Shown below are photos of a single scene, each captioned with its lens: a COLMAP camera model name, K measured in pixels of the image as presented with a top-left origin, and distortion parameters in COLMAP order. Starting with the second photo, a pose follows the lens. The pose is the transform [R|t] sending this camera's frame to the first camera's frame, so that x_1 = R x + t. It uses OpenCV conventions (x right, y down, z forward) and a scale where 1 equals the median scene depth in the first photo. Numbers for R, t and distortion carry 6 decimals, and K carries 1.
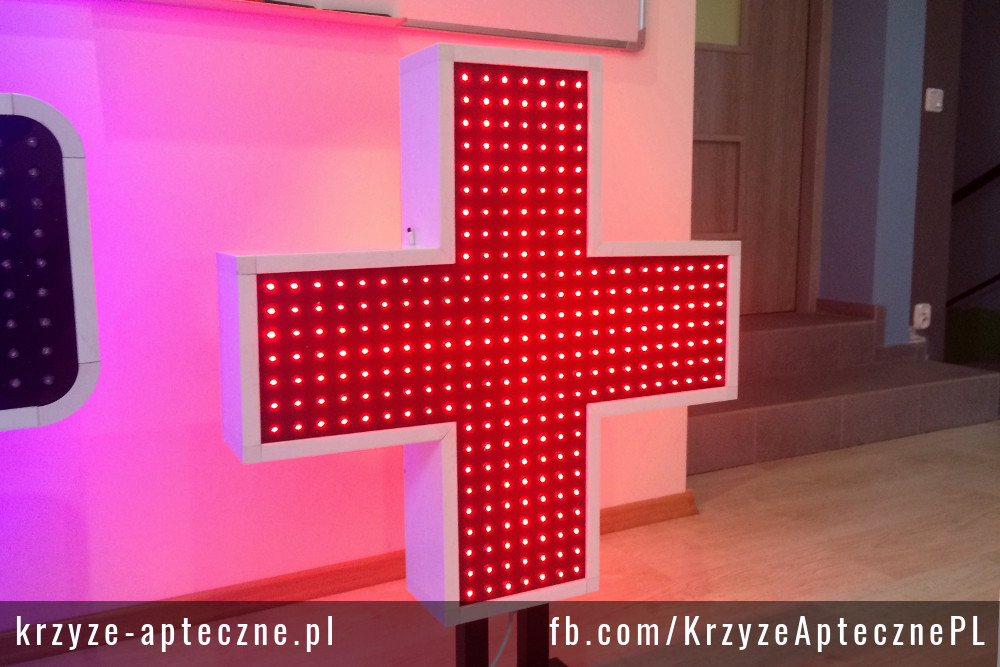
lens RADIAL K [[838.9, 0, 501.2], [0, 838.9, 326.0], [0, 0, 1]] dist [0.041143, -0.000924]
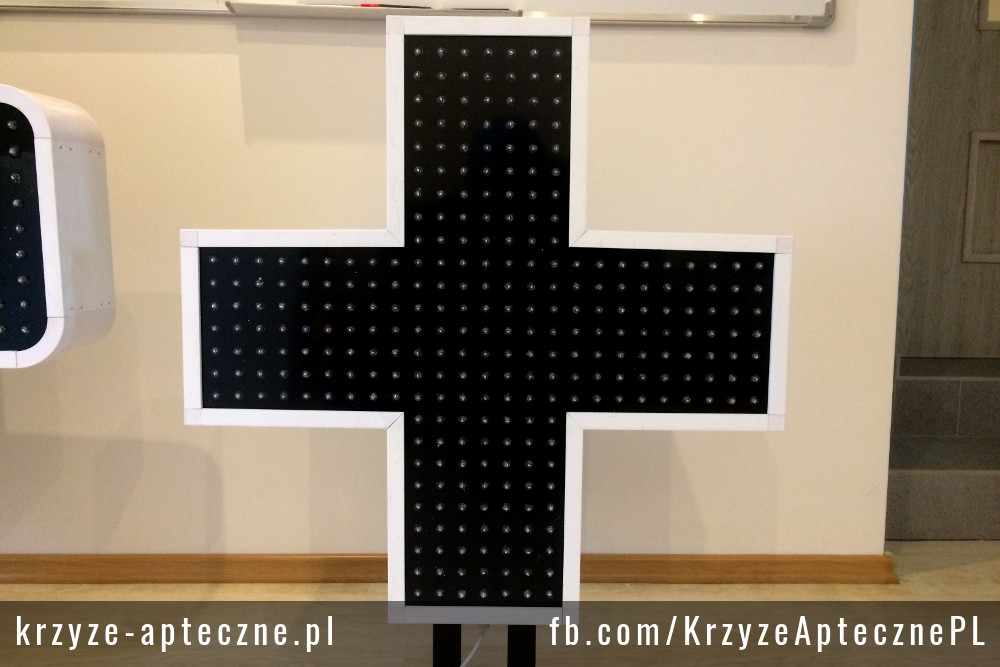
lens RADIAL K [[838.9, 0, 503.2], [0, 838.9, 332.3], [0, 0, 1]] dist [0.041143, -0.000924]
pose [[0.906861, 0.066673, -0.416122, 0.444194], [-0.074008, 0.997257, -0.001500, 0.016569], [0.414880, 0.032157, 0.909308, 0.165120]]
